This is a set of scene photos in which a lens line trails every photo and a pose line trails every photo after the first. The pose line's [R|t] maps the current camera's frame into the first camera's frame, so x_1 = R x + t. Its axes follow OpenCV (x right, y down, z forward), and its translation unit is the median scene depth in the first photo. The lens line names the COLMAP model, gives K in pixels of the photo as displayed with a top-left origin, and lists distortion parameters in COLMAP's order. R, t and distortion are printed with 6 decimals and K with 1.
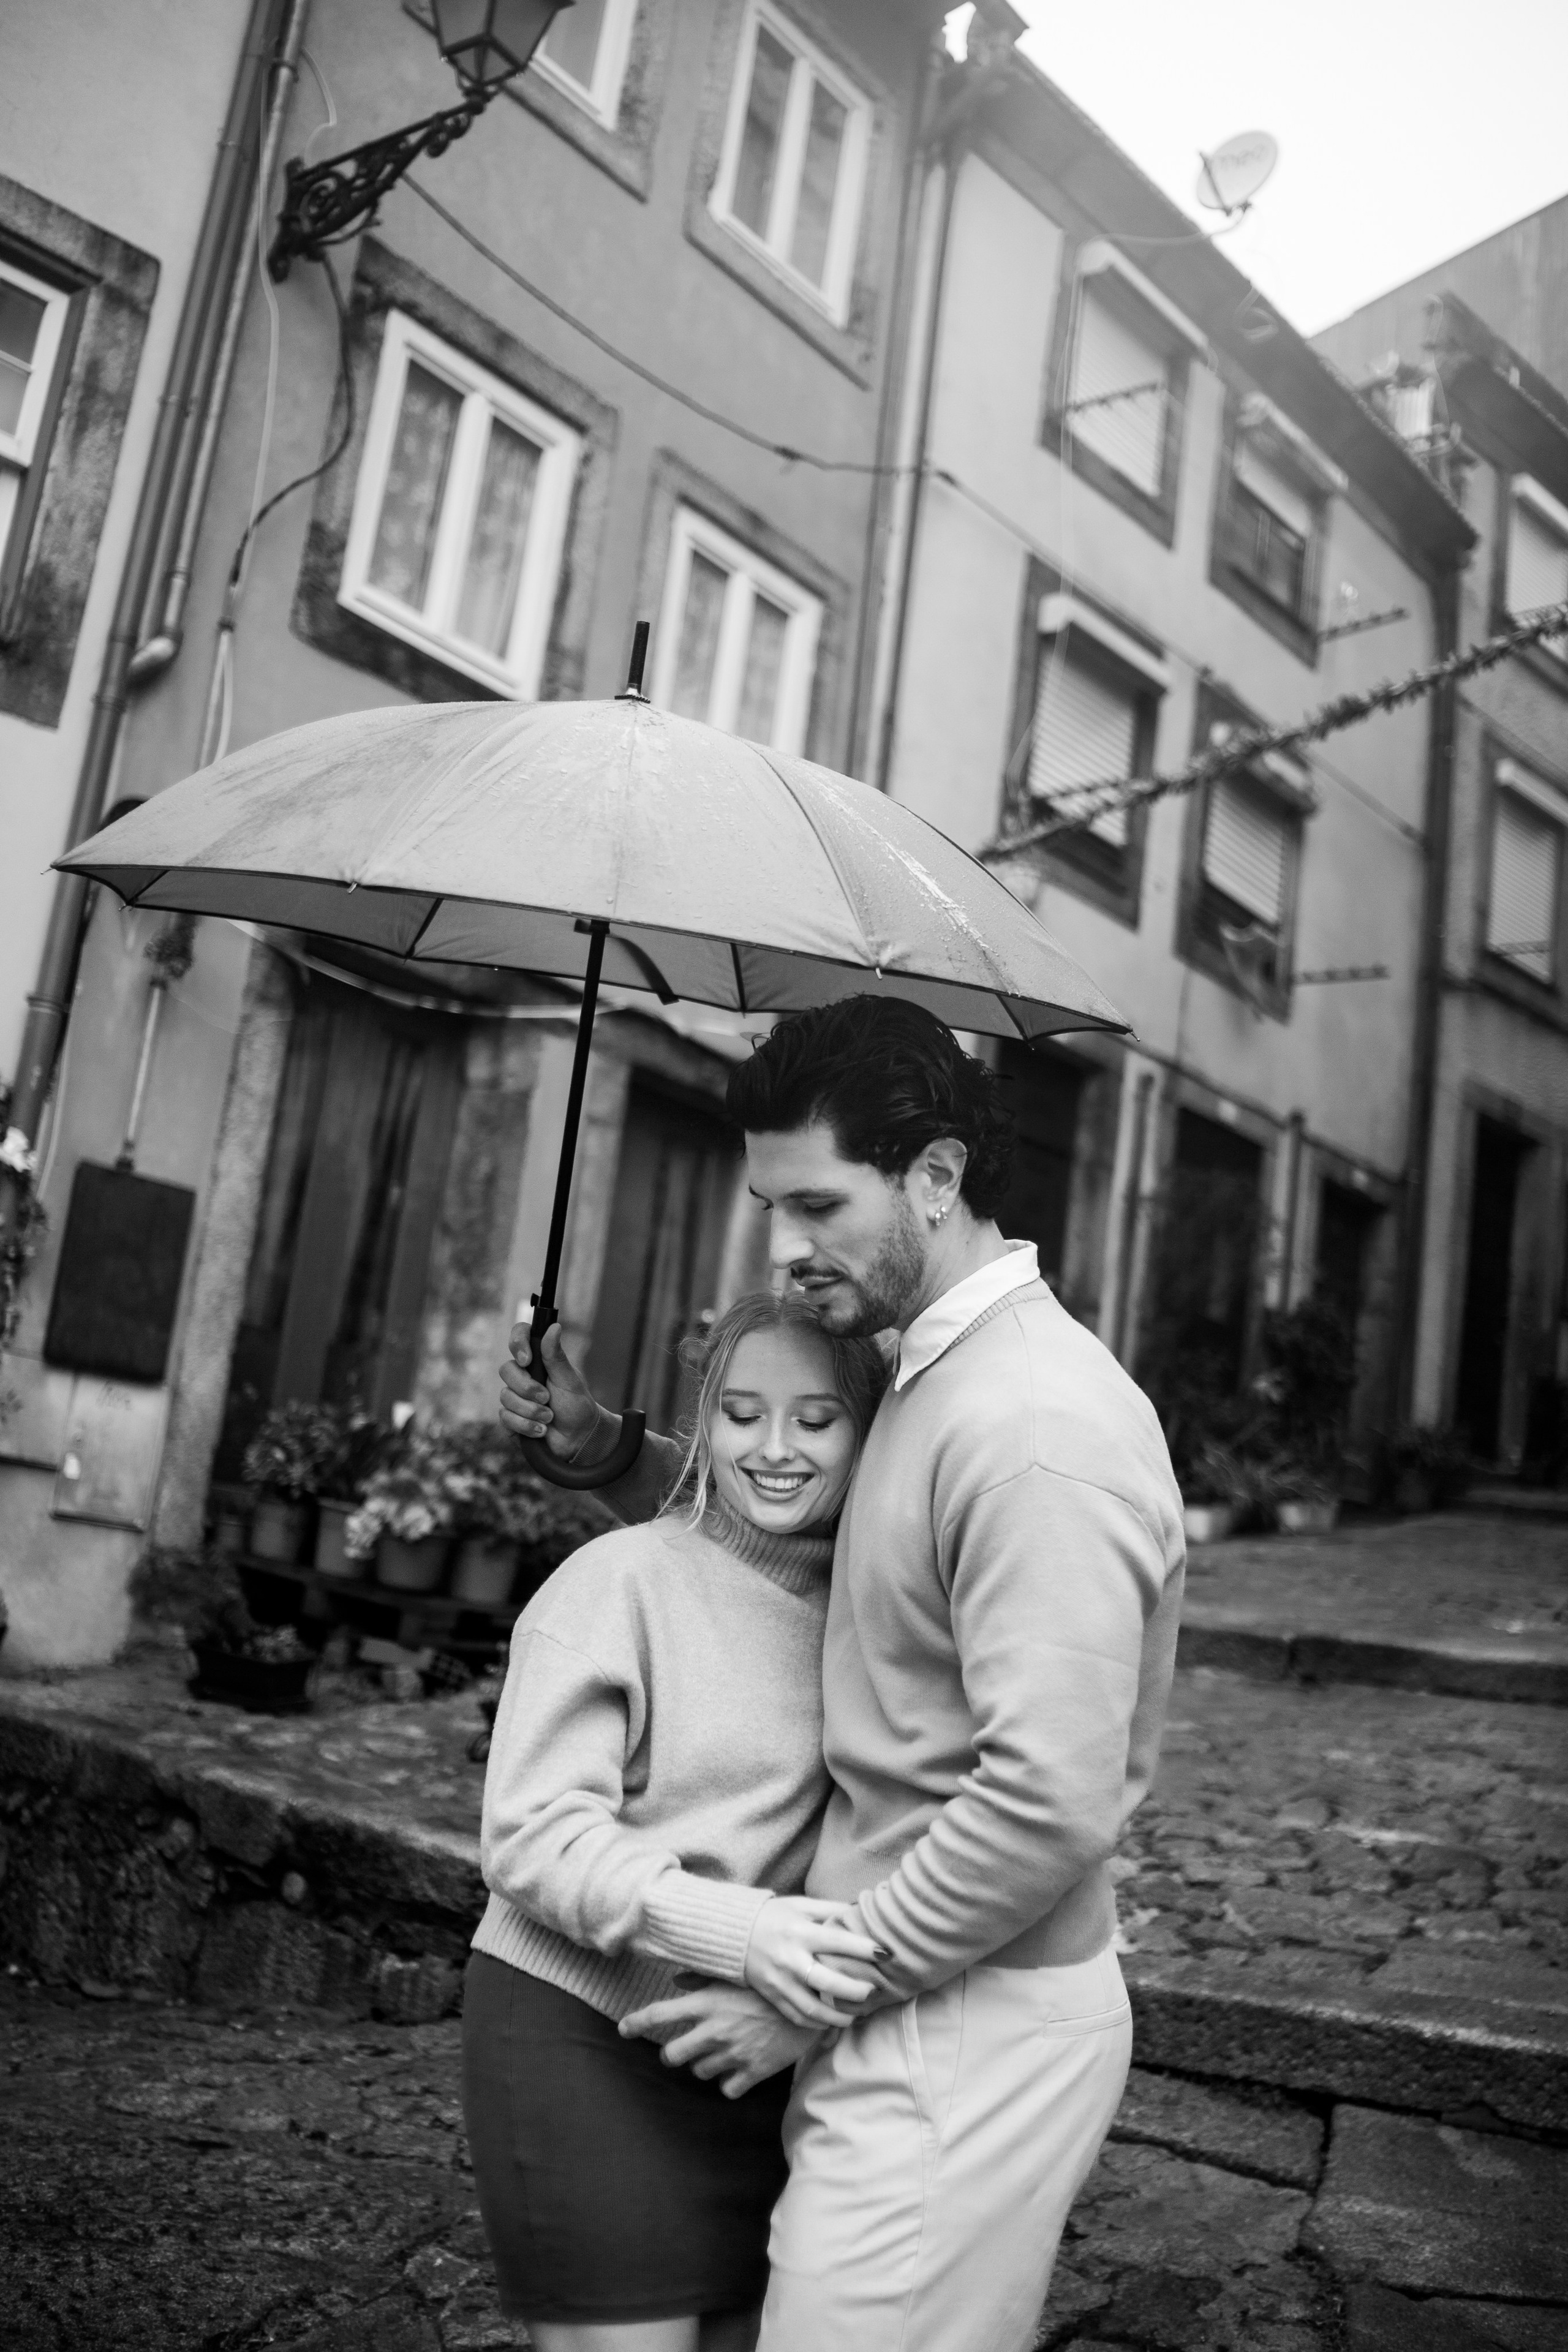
lens RADIAL K [[2357.3, 0, 773.2], [0, 2357.3, 1171.9], [0, 0, 1]] dist [-0.136105, 0.069017]
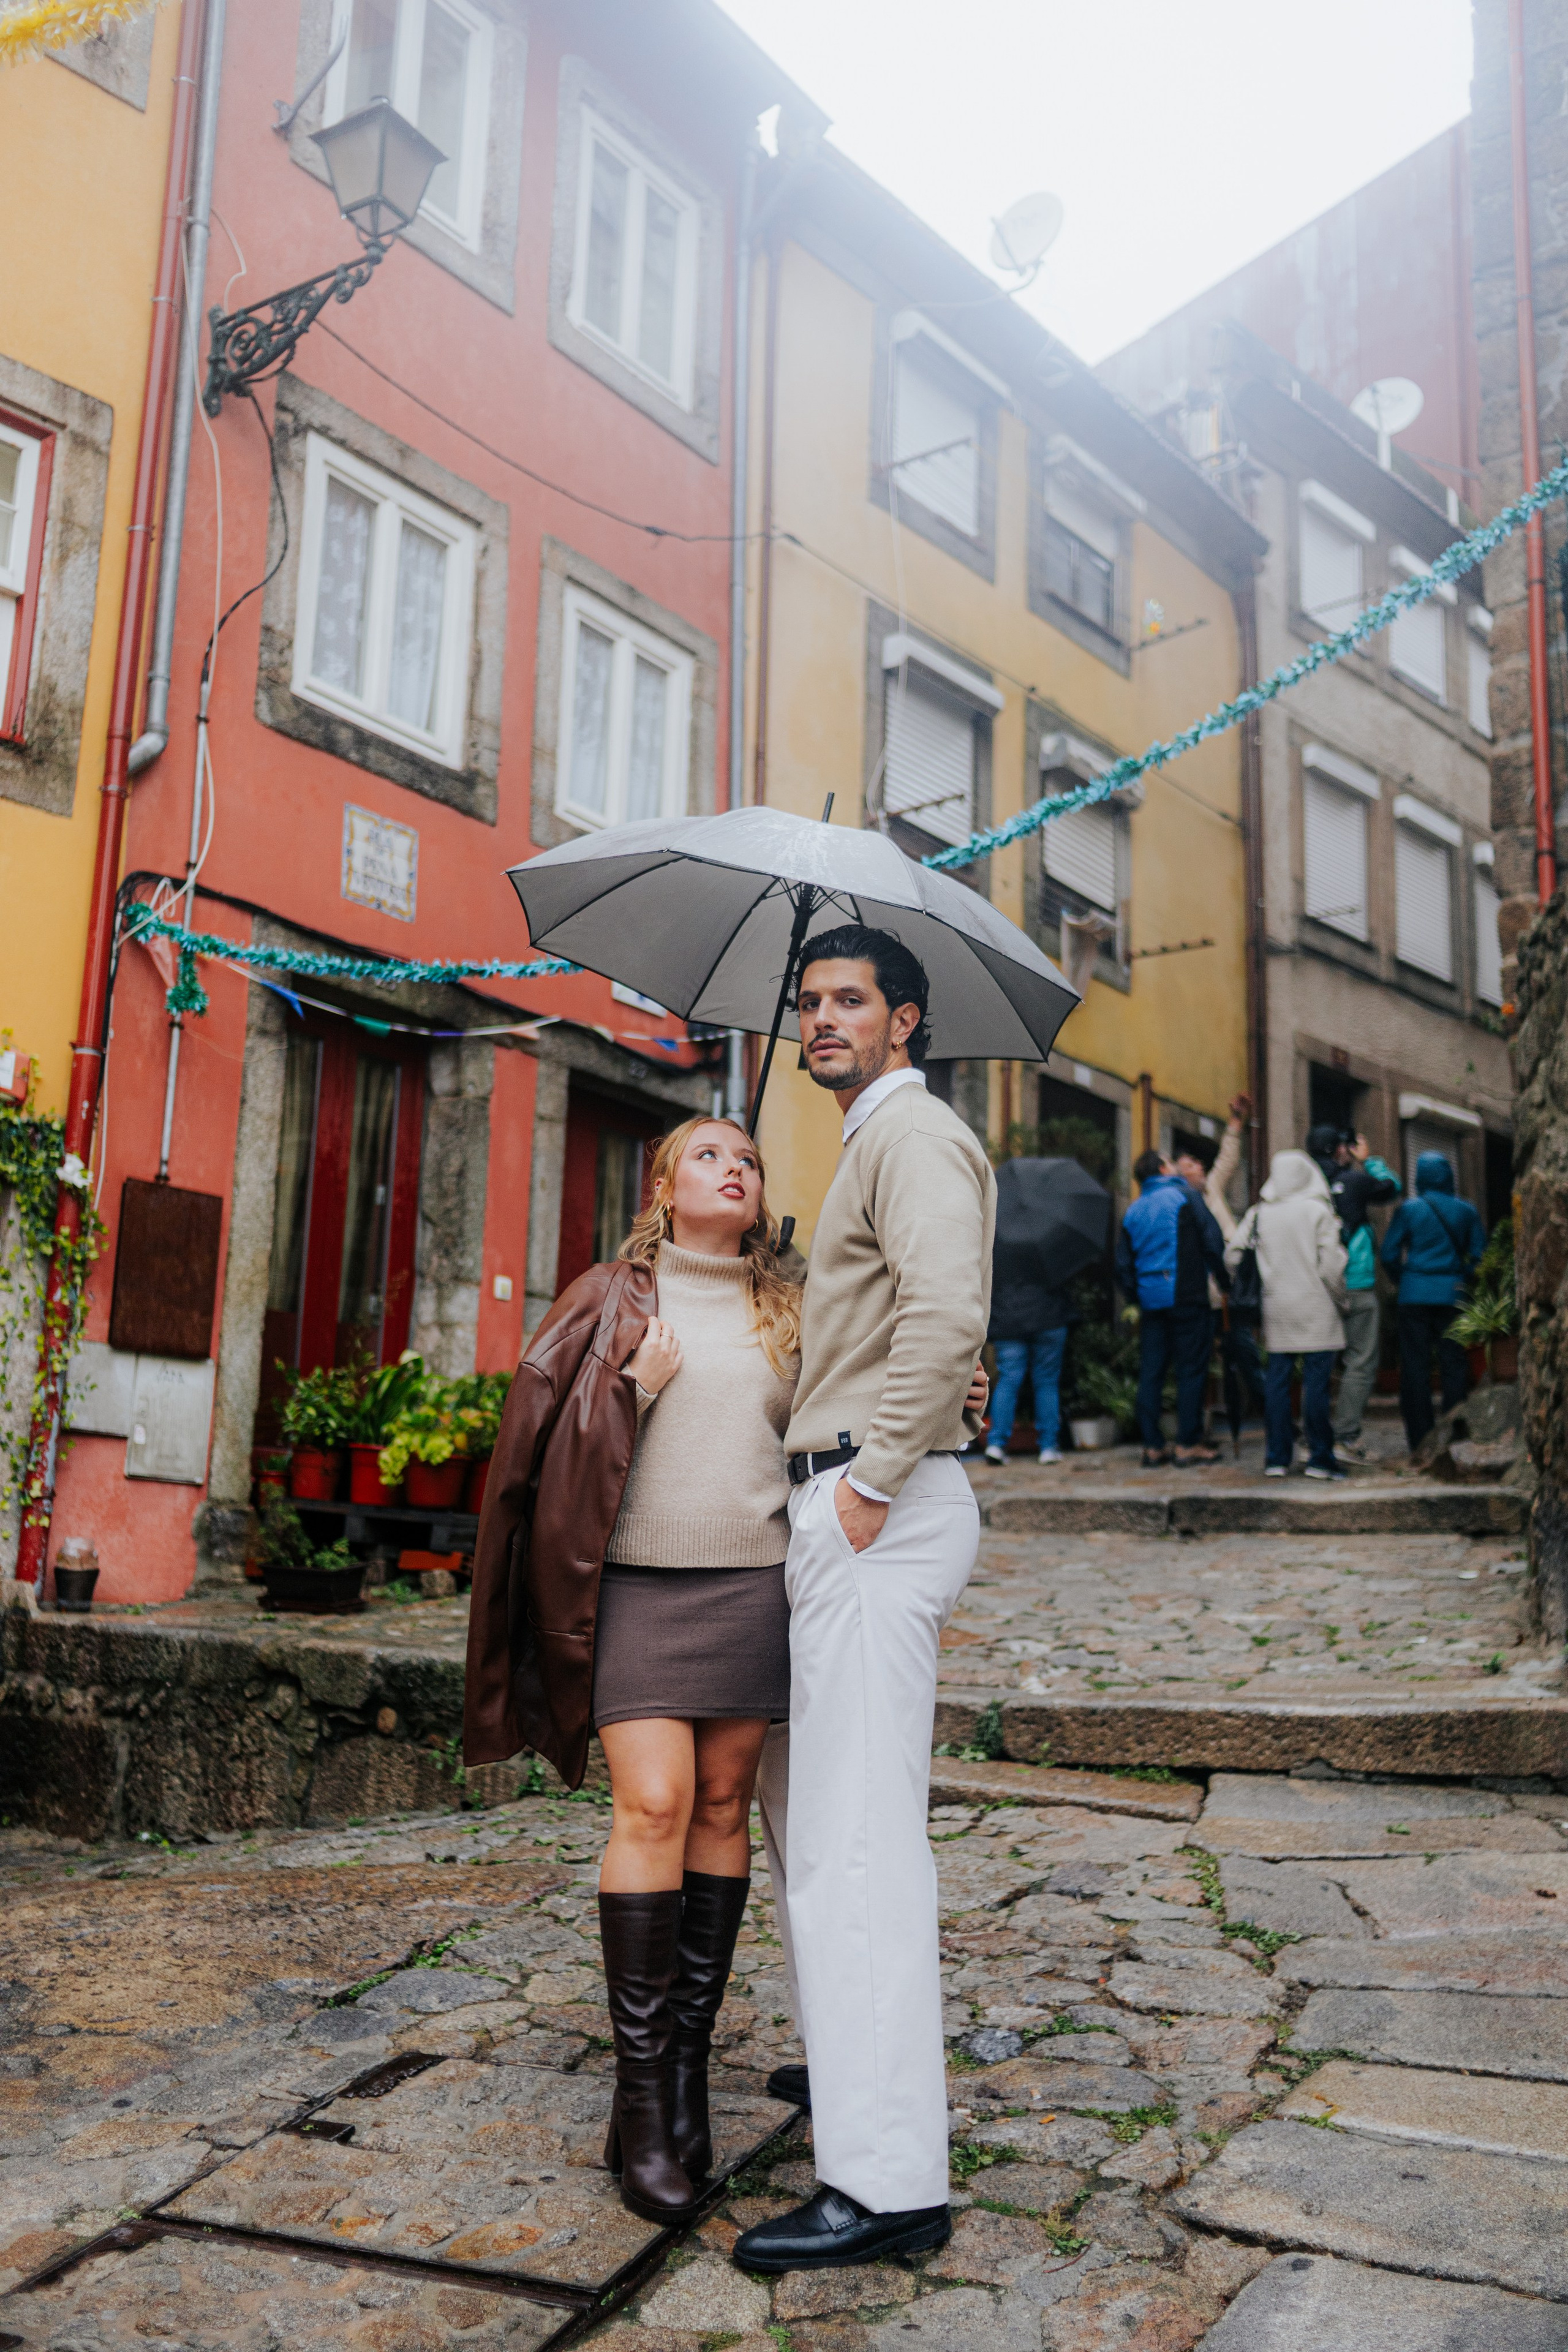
lens RADIAL K [[2273.0, 0, 785.1], [0, 2273.0, 1170.5], [0, 0, 1]] dist [-0.001918, 0.016349]
pose [[0.994948, -0.085244, 0.053030, -0.020823], [0.085672, 0.996306, -0.005844, 0.024400], [-0.052336, 0.010357, 0.998576, -0.160093]]
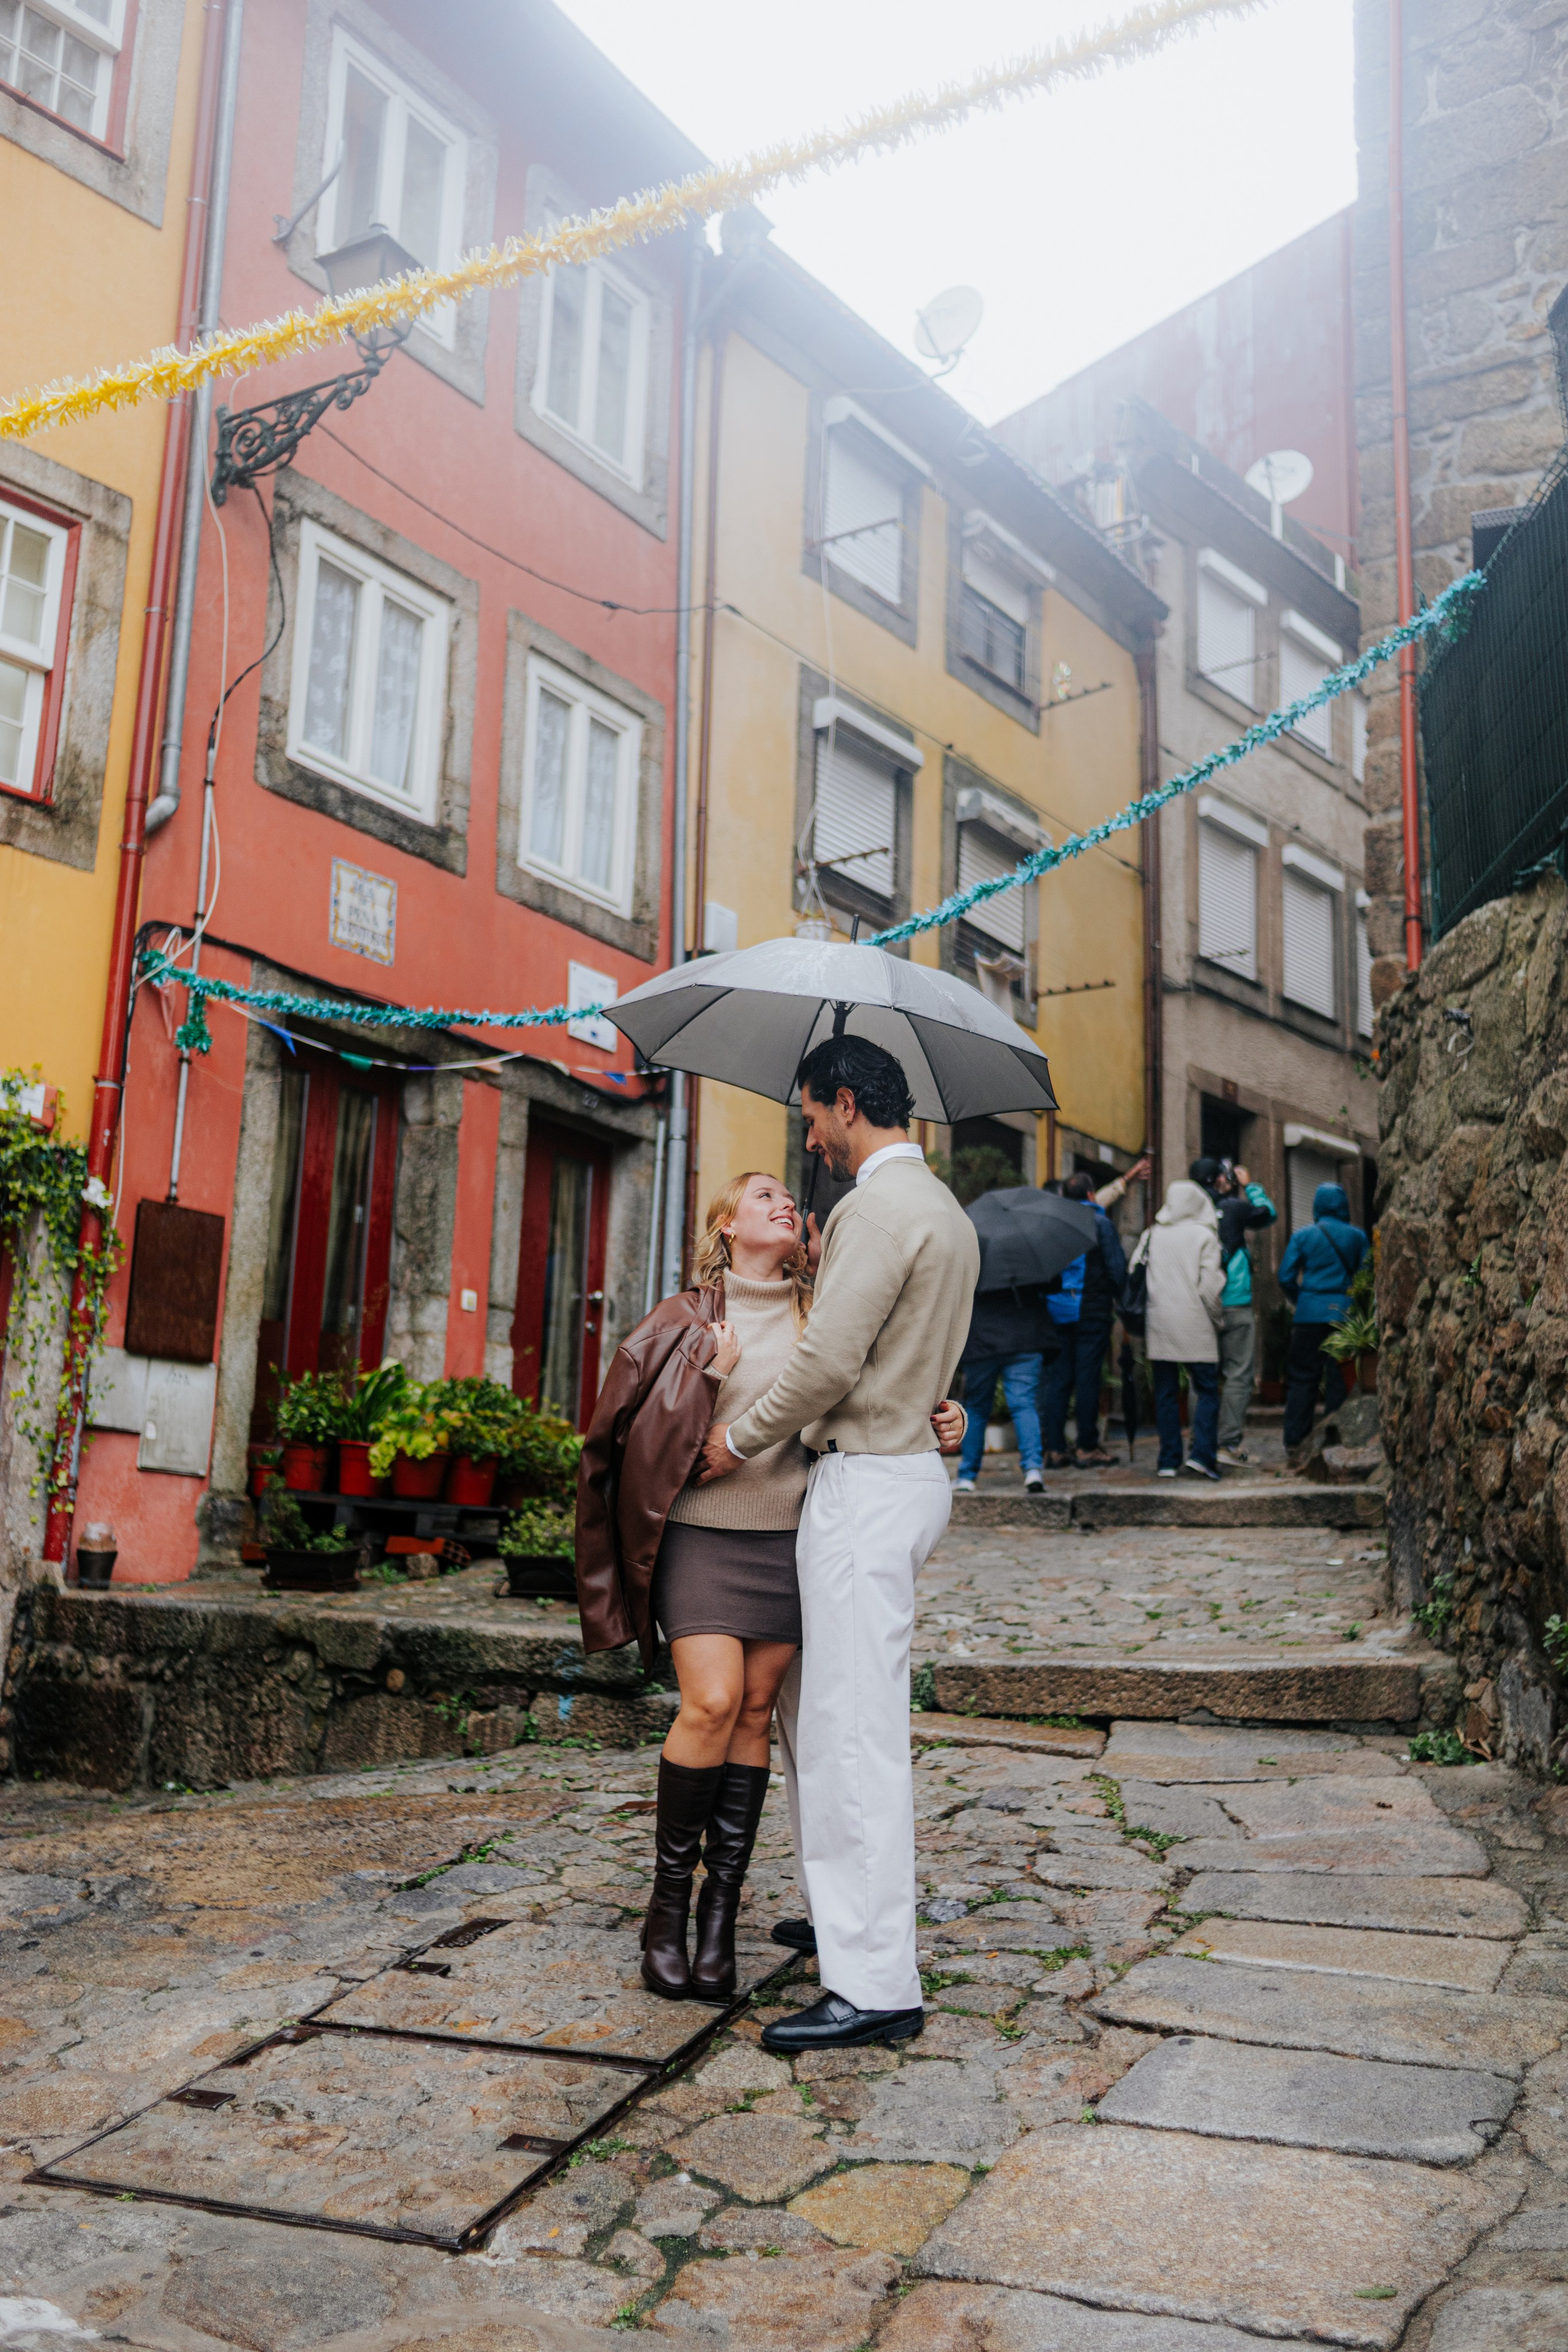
lens RADIAL K [[2242.1, 0, 783.6], [0, 2242.1, 1177.2], [0, 0, 1]] dist [-0.005048, 0.006762]
pose [[0.992631, -0.073901, 0.096032, -0.051074], [0.074686, 0.997196, -0.004600, 0.014412], [-0.095423, 0.011738, 0.995368, -0.267337]]
